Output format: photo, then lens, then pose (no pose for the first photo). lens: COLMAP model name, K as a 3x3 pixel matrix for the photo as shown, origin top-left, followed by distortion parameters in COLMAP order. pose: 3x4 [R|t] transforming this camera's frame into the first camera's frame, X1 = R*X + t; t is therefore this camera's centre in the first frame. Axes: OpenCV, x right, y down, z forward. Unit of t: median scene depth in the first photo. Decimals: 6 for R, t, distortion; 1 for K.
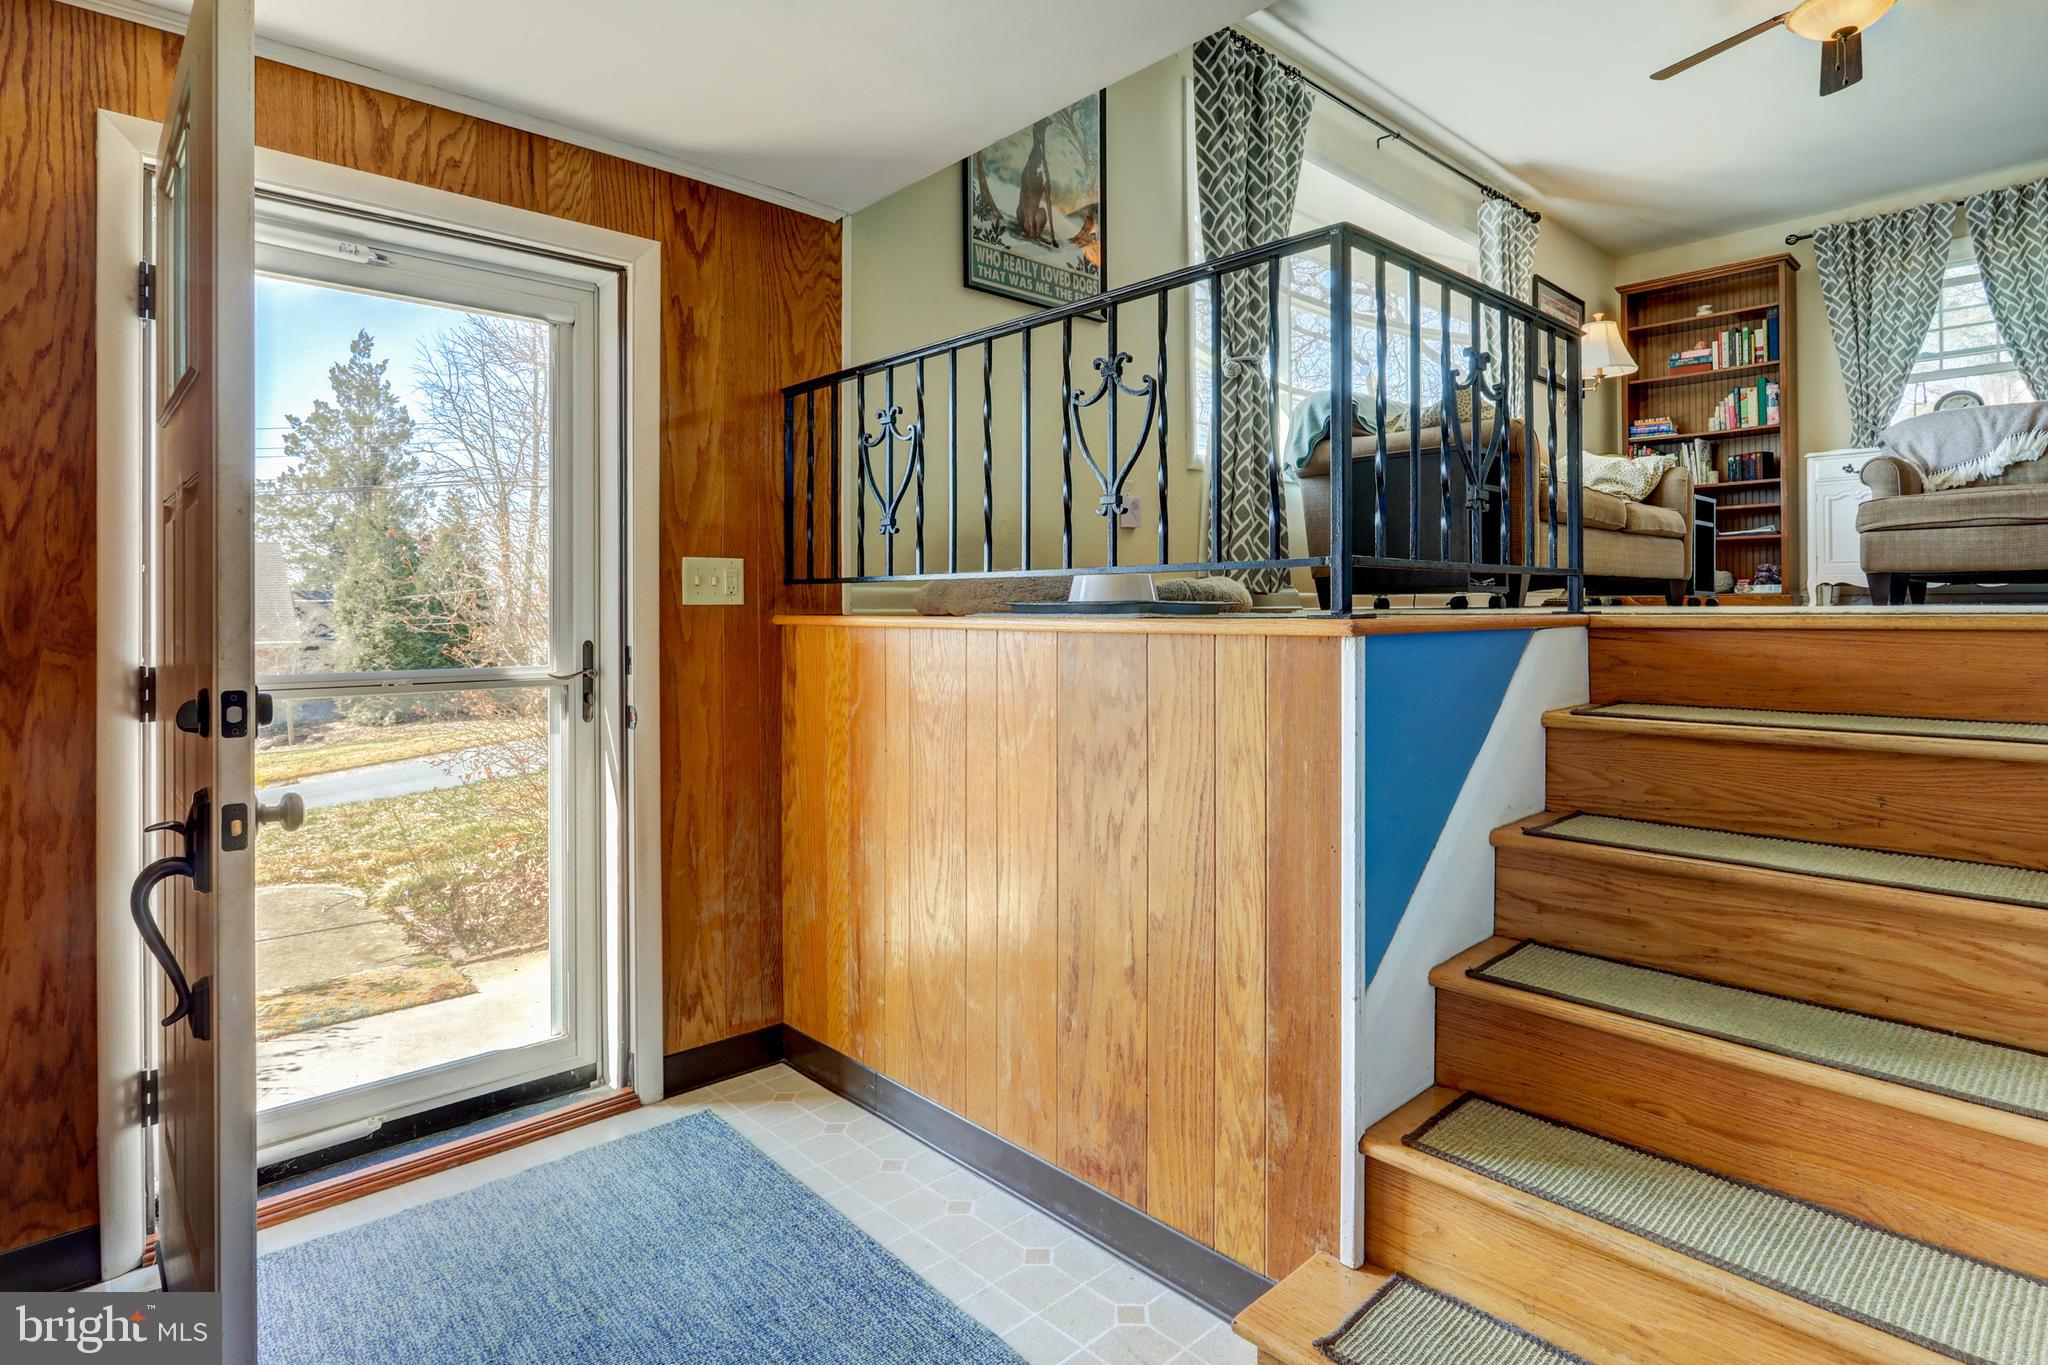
lens RADIAL K [[1058.6, 0, 1032.8], [0, 1058.6, 602.6], [0, 0, 1]] dist [-0.004054, -0.000178]
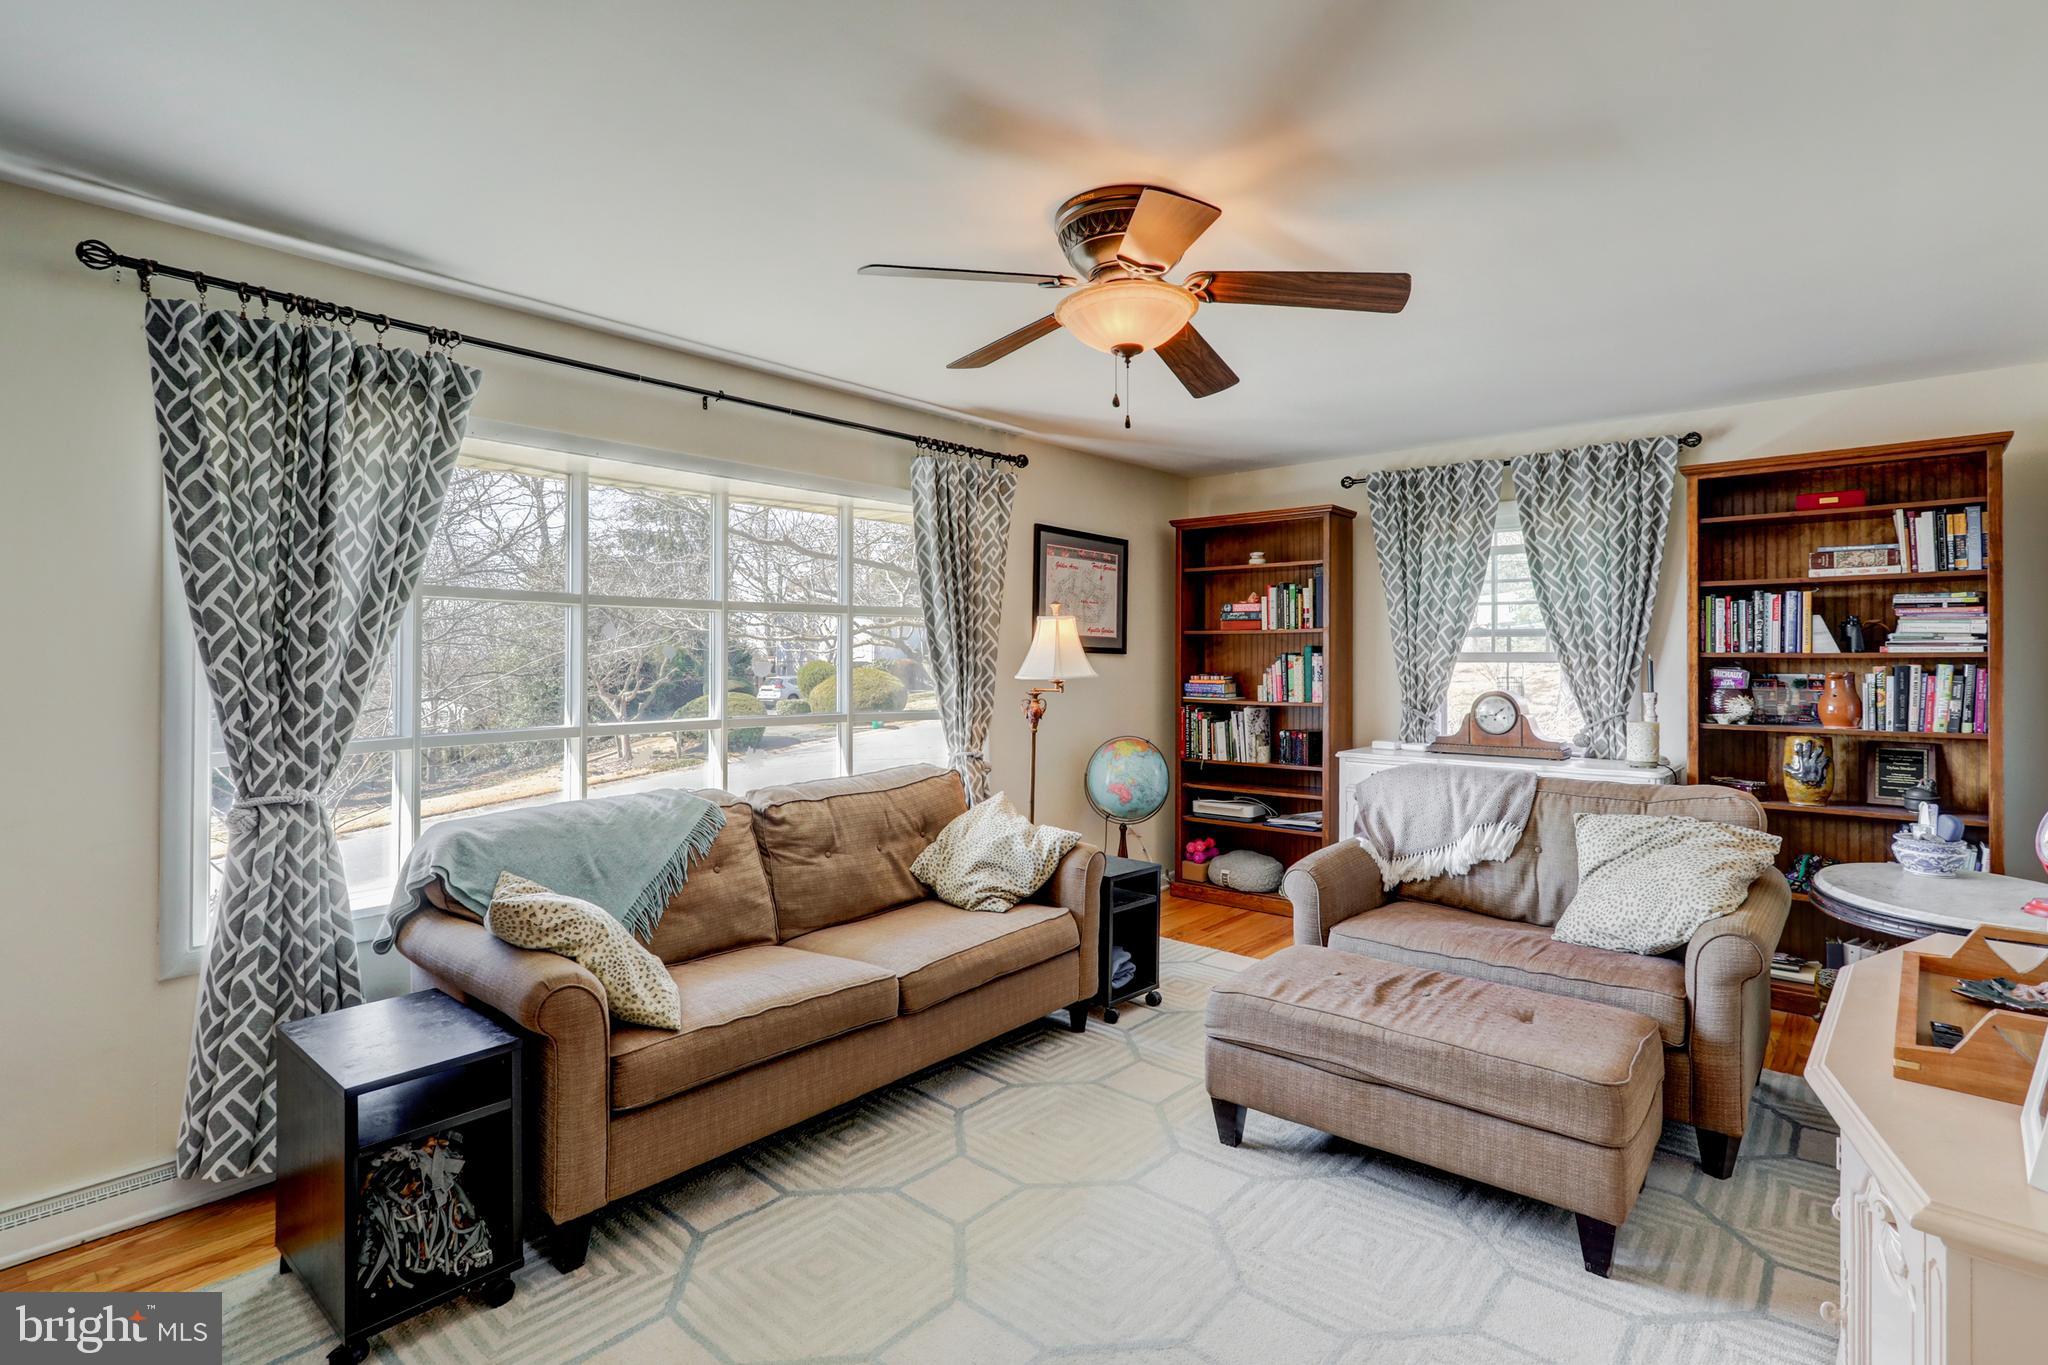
lens RADIAL K [[995.0, 0, 1024.9], [0, 995.0, 649.7], [0, 0, 1]] dist [-0.001710, 0.000270]
pose [[0.994864, 0.006345, 0.101017, 0.409020], [-0.006293, 0.999980, -0.000829, -0.222442], [-0.101021, 0.000189, 0.994884, 0.240831]]
